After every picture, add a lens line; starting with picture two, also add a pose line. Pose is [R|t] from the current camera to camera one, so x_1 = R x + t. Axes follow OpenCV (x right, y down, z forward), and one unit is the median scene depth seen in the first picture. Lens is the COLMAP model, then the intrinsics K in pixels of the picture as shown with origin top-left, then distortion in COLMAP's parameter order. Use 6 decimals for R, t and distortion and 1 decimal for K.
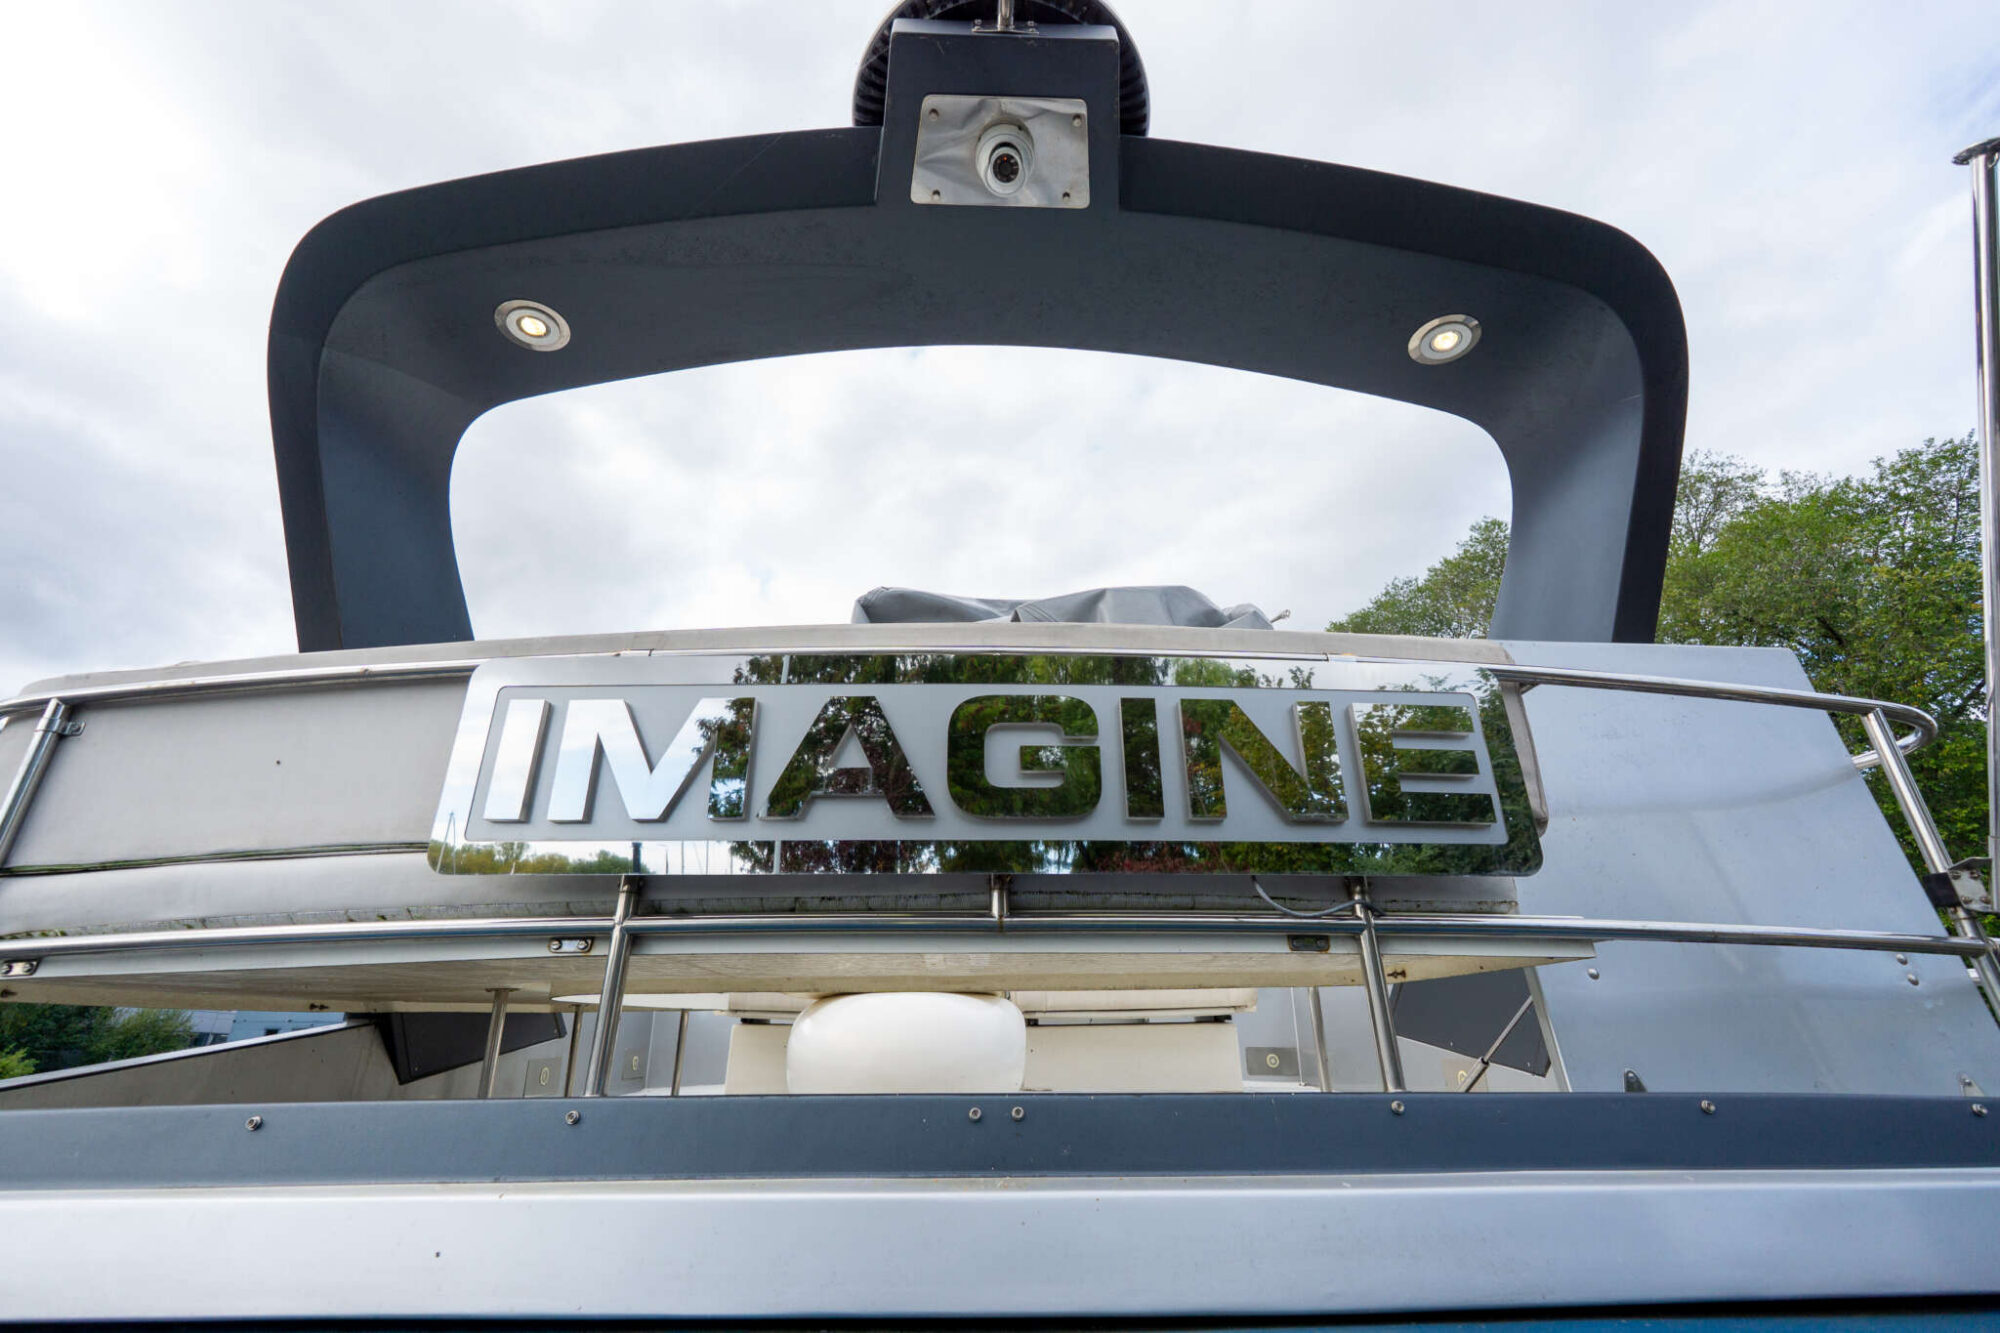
lens RADIAL K [[845.8, 0, 1000.0], [0, 845.8, 666.5], [0, 0, 1]] dist [-0.007957, 0.000836]
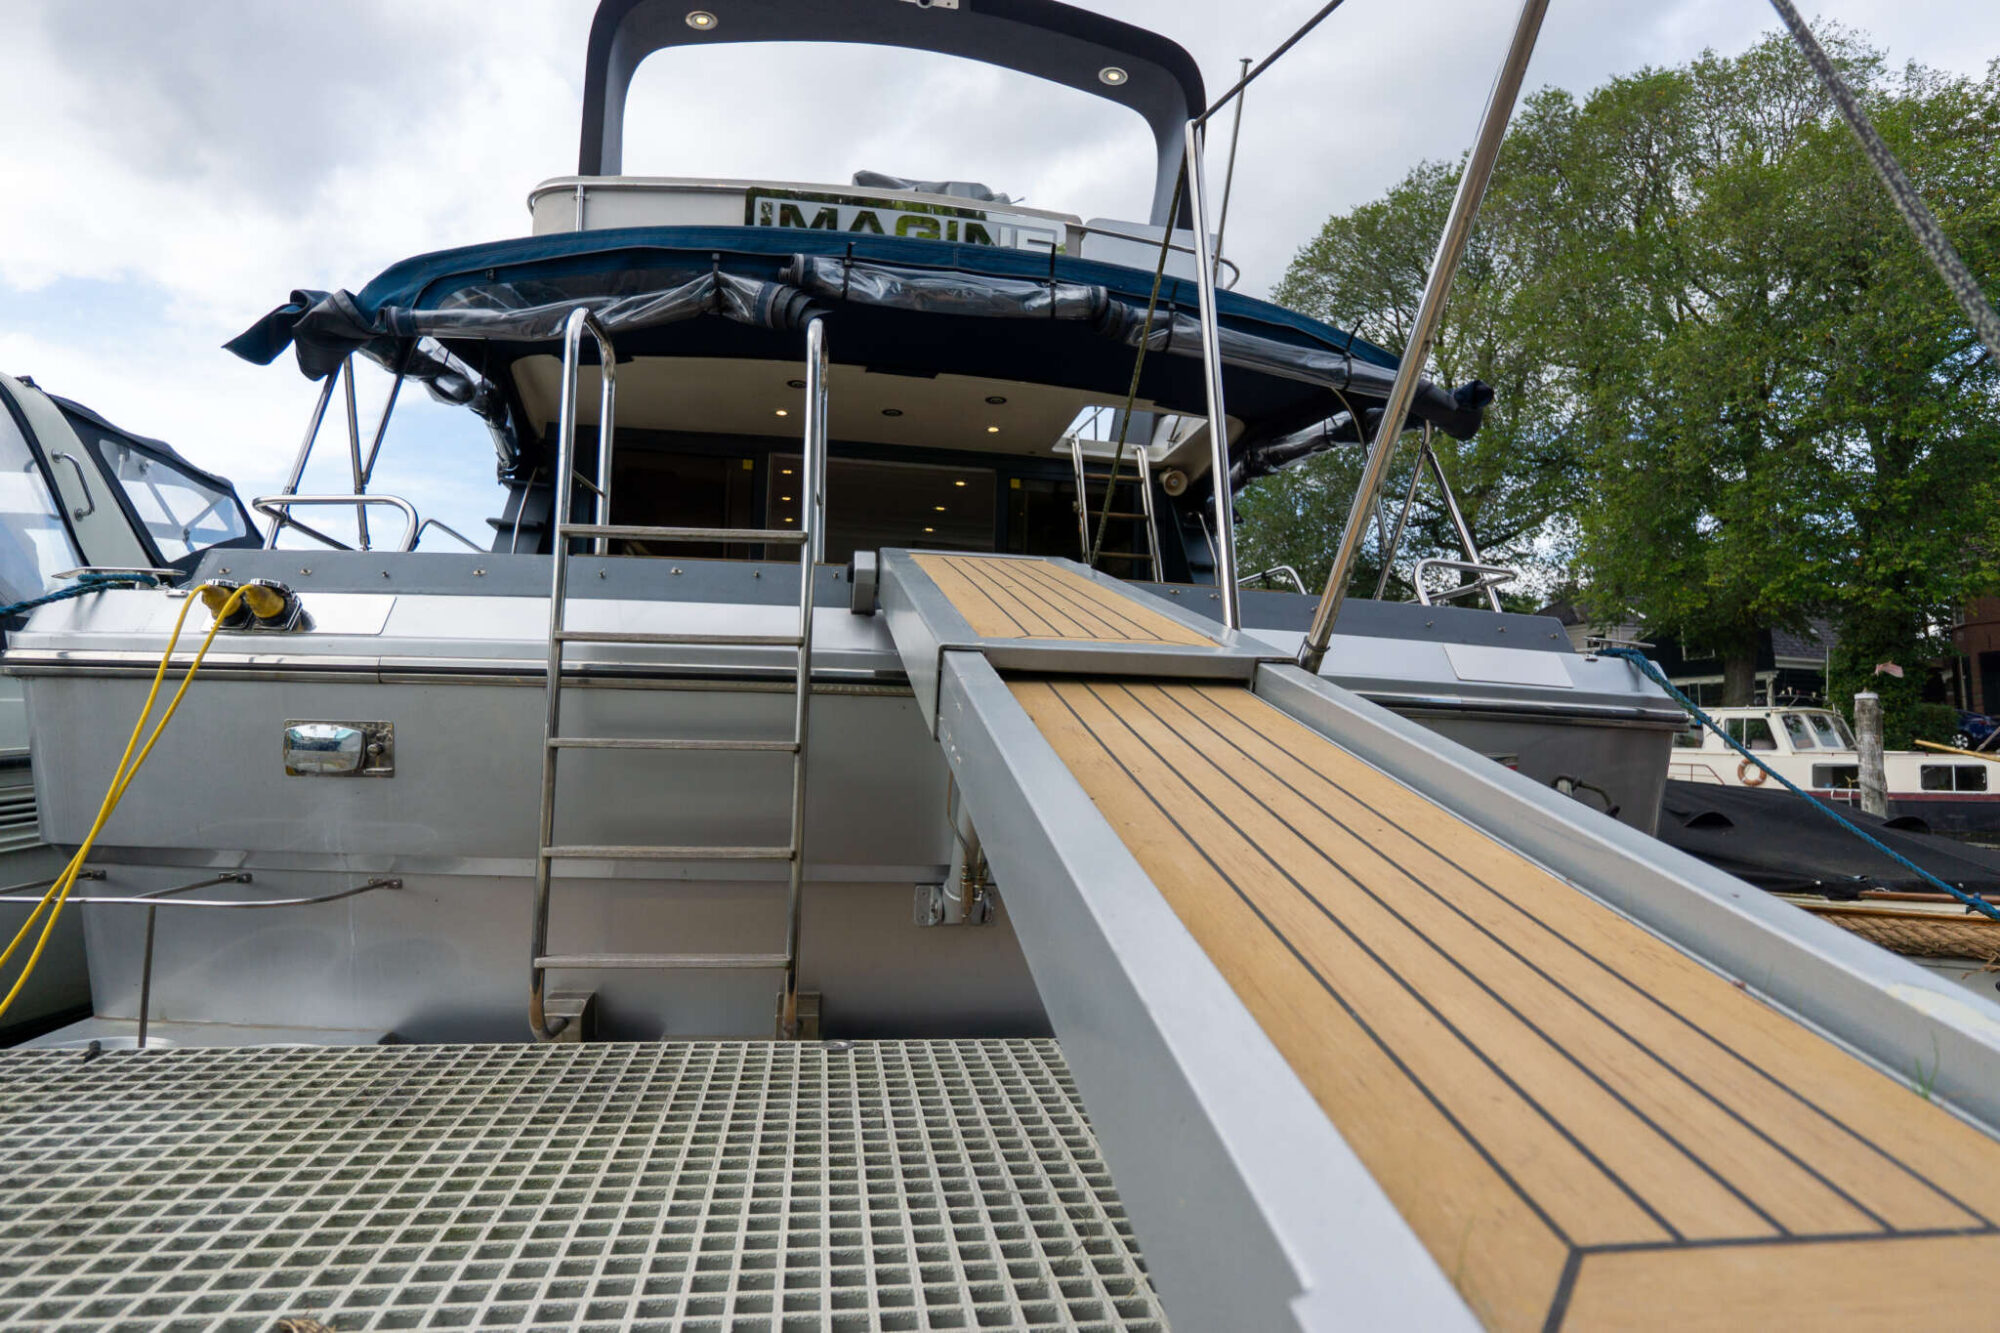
lens RADIAL K [[1170.0, 0, 1000.0], [0, 1170.0, 666.5], [0, 0, 1]] dist [0.002462, 0.001899]
pose [[0.993369, 0.044443, 0.106028, -0.034631], [-0.077330, 0.940748, 0.330172, 0.085743], [-0.085072, -0.336182, 0.937947, -2.166959]]
